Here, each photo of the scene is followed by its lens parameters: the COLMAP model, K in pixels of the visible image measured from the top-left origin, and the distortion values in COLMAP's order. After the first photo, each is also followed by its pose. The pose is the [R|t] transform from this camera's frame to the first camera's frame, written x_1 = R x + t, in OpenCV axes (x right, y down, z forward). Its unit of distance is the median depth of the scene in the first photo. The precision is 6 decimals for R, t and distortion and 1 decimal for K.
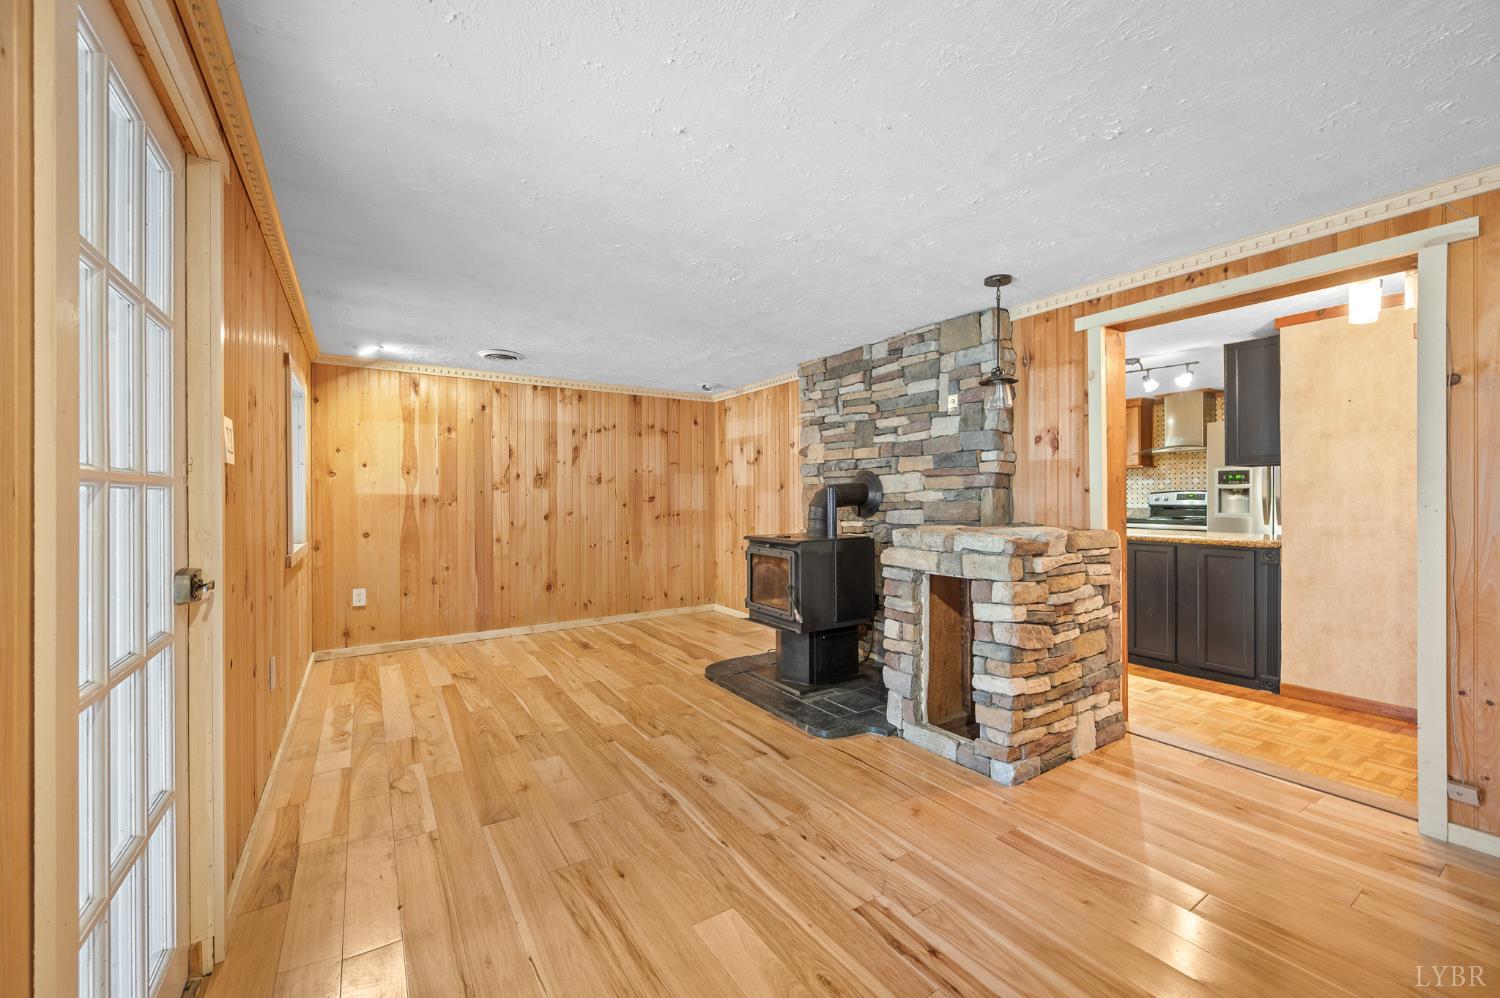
lens RADIAL K [[595.4, 0, 749.0], [0, 595.4, 500.9], [0, 0, 1]] dist [0.000074, -0.000140]
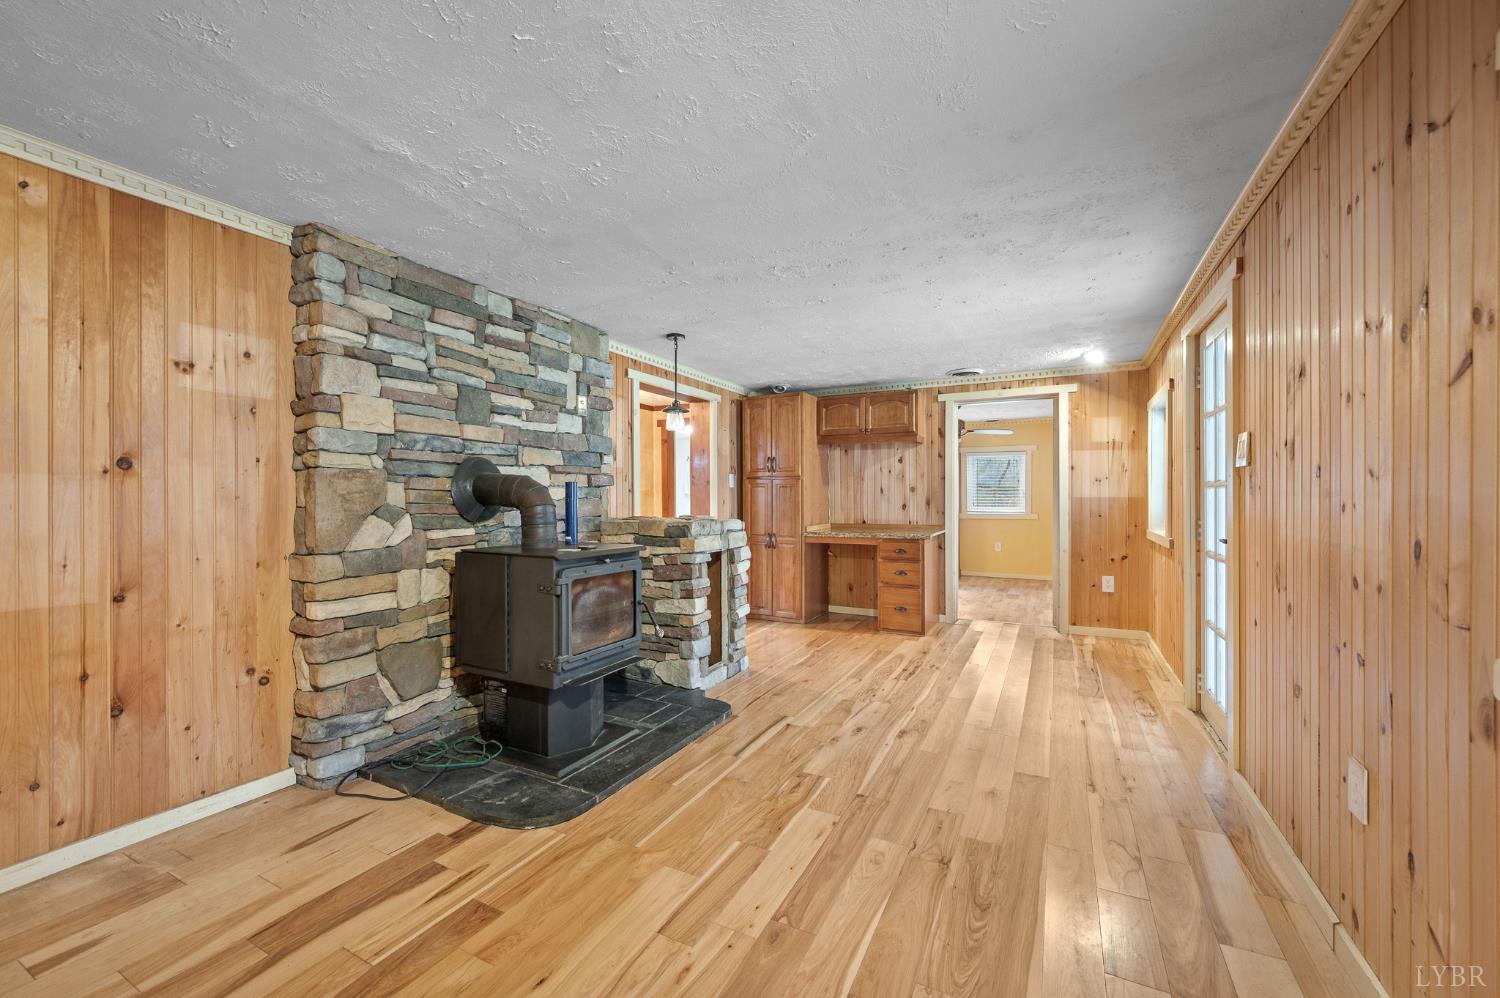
lens RADIAL K [[595.4, 0, 755.3], [0, 595.4, 501.6], [0, 0, 1]] dist [0.000074, -0.000140]
pose [[-0.501802, -0.000211, 0.864982, -0.575479], [0.008868, 0.999946, 0.005389, 0.002253], [-0.864937, 0.010375, -0.501774, 1.025576]]
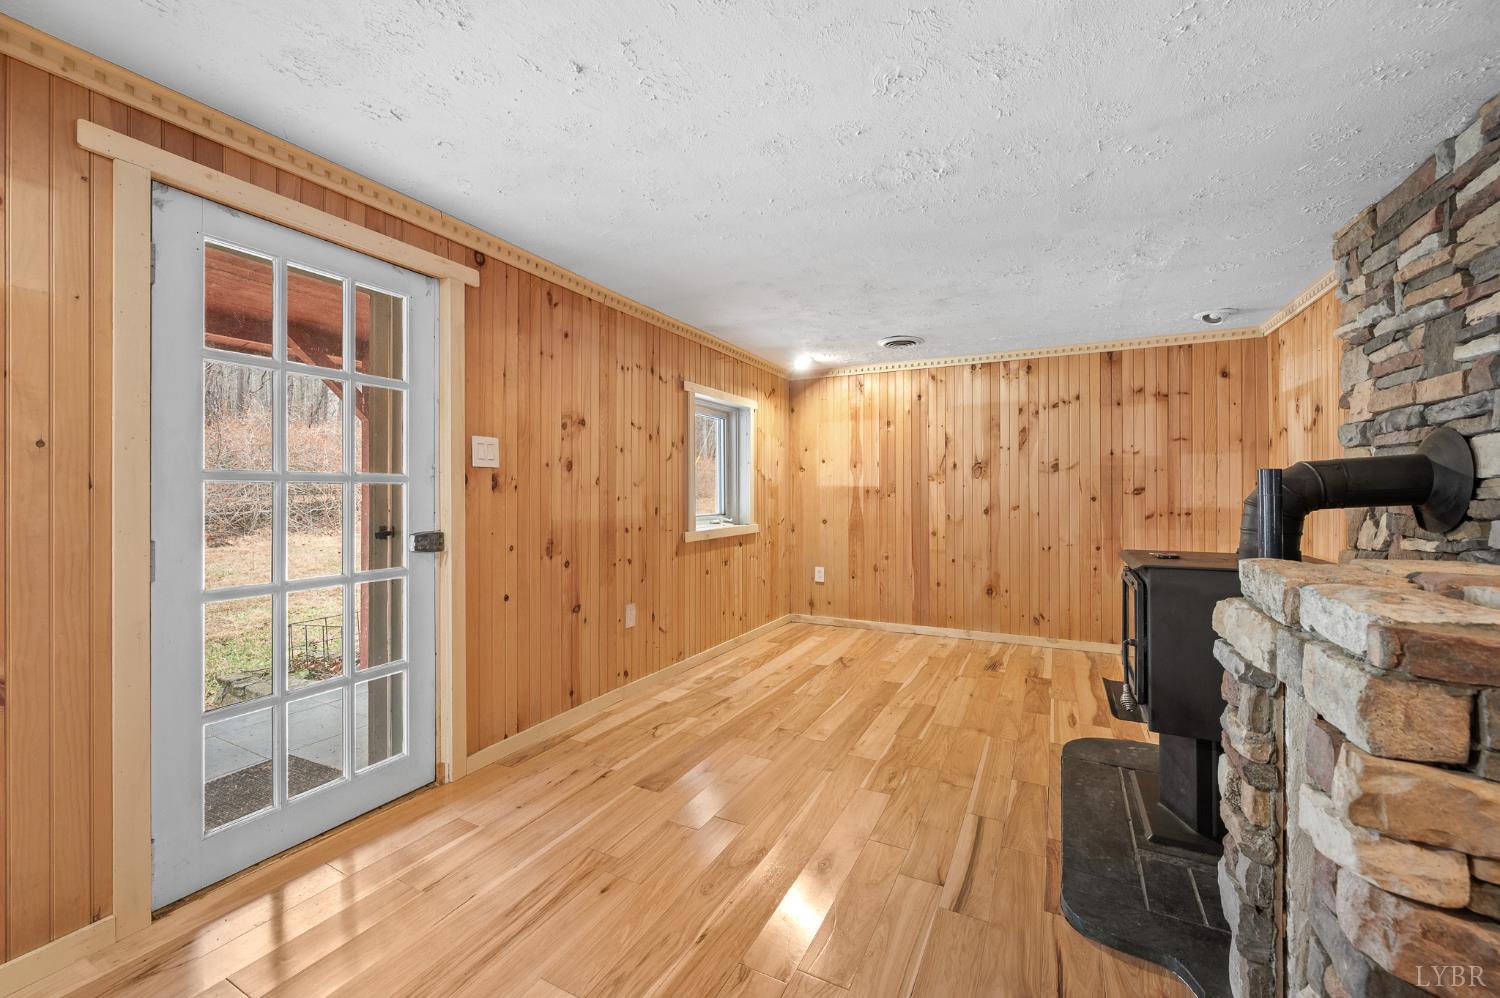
lens RADIAL K [[595.4, 0, 750.0], [0, 595.4, 489.3], [0, 0, 1]] dist [0.000074, -0.000140]
pose [[0.496569, -0.000379, -0.867997, 0.310629], [-0.004934, 0.999983, -0.003259, -0.000554], [0.867983, 0.005901, 0.496559, 0.316800]]
